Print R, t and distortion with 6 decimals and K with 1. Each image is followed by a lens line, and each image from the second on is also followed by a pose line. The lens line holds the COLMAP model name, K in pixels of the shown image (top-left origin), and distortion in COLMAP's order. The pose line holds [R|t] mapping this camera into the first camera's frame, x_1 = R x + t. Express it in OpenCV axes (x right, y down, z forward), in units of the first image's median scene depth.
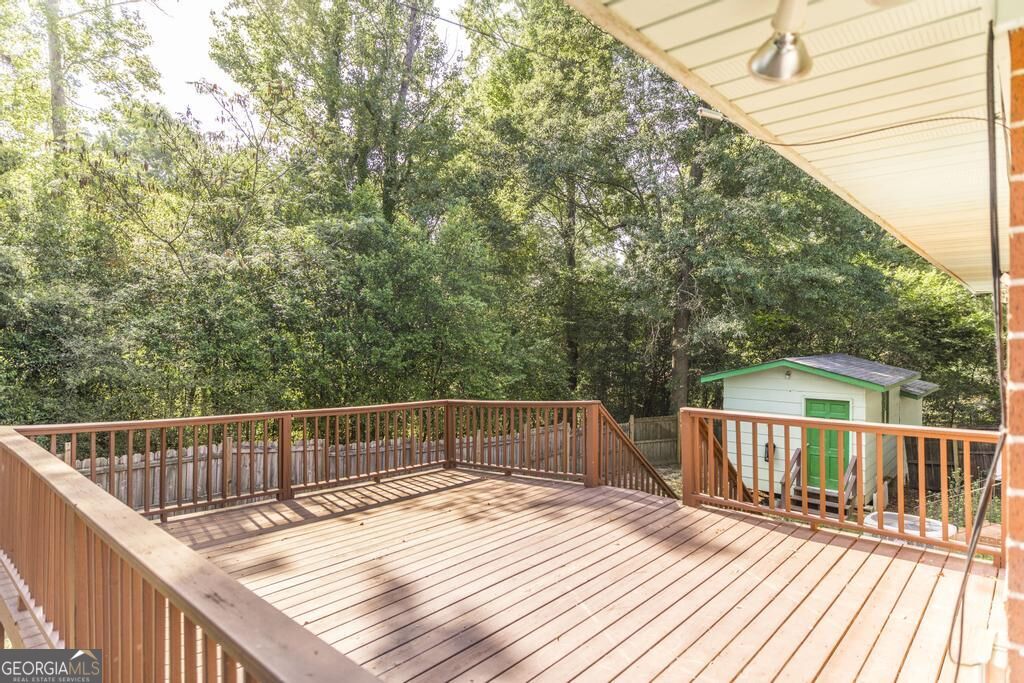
lens RADIAL K [[587.9, 0, 514.5], [0, 587.9, 342.1], [0, 0, 1]] dist [0.002659, -0.001942]
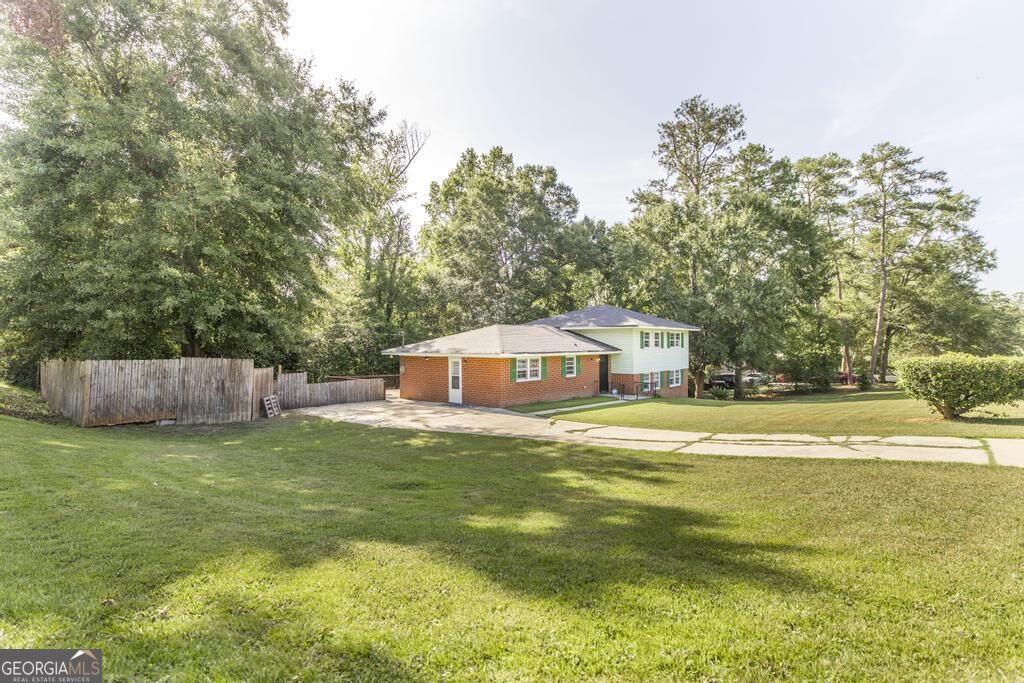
lens RADIAL K [[458.7, 0, 511.4], [0, 458.7, 348.4], [0, 0, 1]] dist [-0.001290, 0.000002]
pose [[0.999784, -0.003994, 0.020379, 0.404638], [0.003889, 0.999979, 0.005174, -0.077145], [-0.020399, -0.005094, 0.999779, -1.491112]]
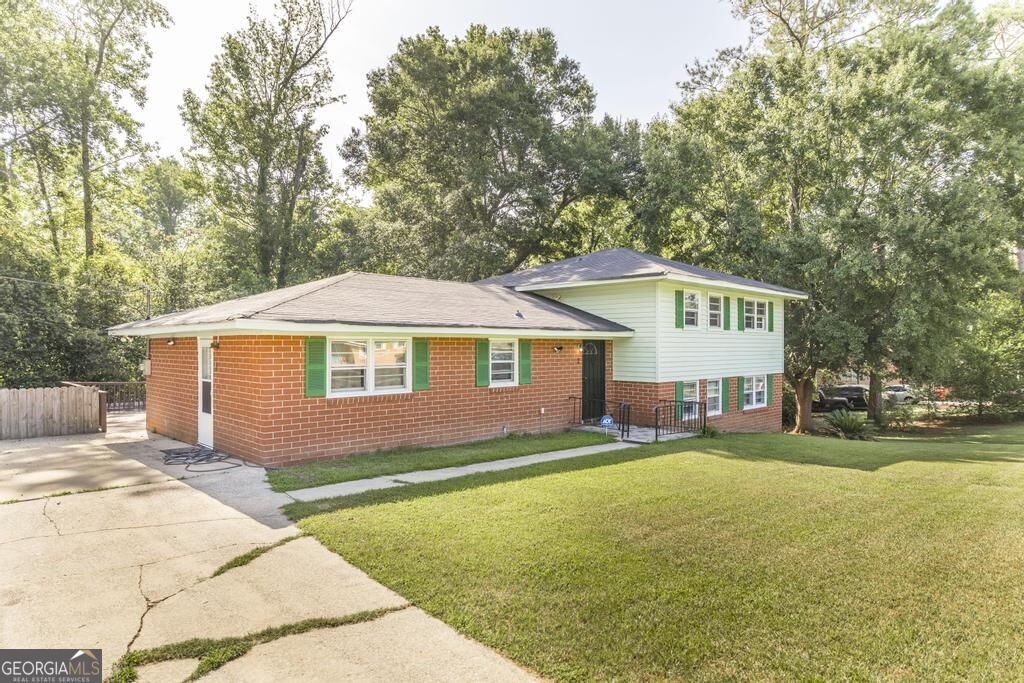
lens RADIAL K [[587.9, 0, 511.8], [0, 587.9, 342.1], [0, 0, 1]] dist [0.002659, -0.001942]
pose [[0.998813, 0.002884, -0.048633, 0.684443], [-0.003263, 0.999965, -0.007722, -0.032396], [0.048609, 0.007871, 0.998787, -0.826004]]
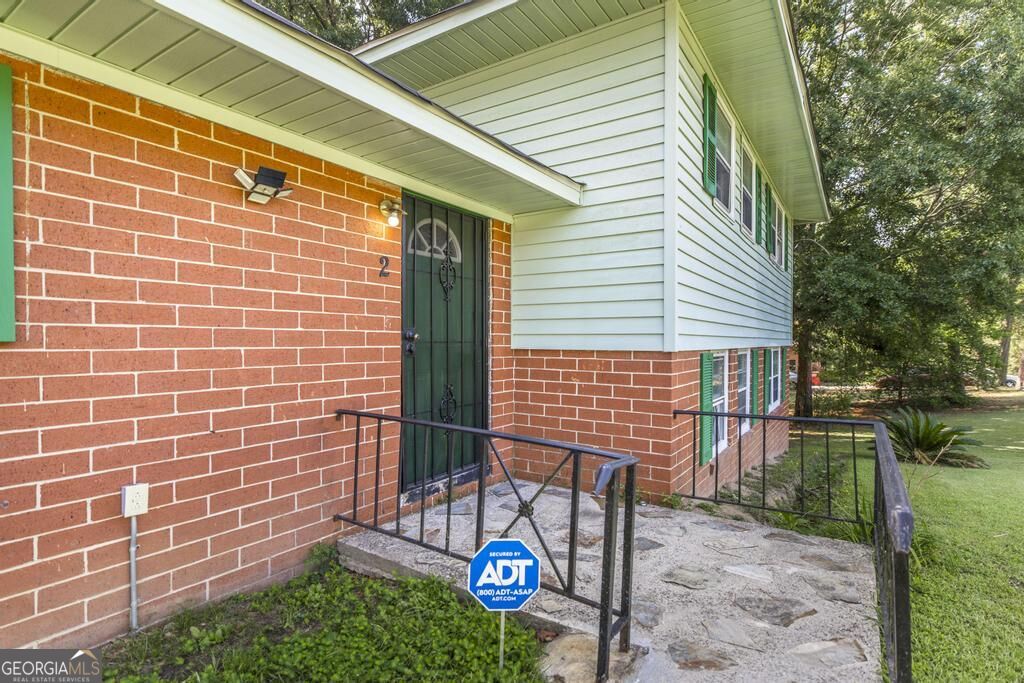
lens RADIAL K [[521.2, 0, 511.6], [0, 521.2, 343.3], [0, 0, 1]] dist [-0.000226, -0.000026]
pose [[0.987865, 0.005654, 0.155209, 0.765640], [-0.005481, 0.999984, -0.001542, 0.022644], [-0.155215, 0.000673, 0.987880, -0.082587]]
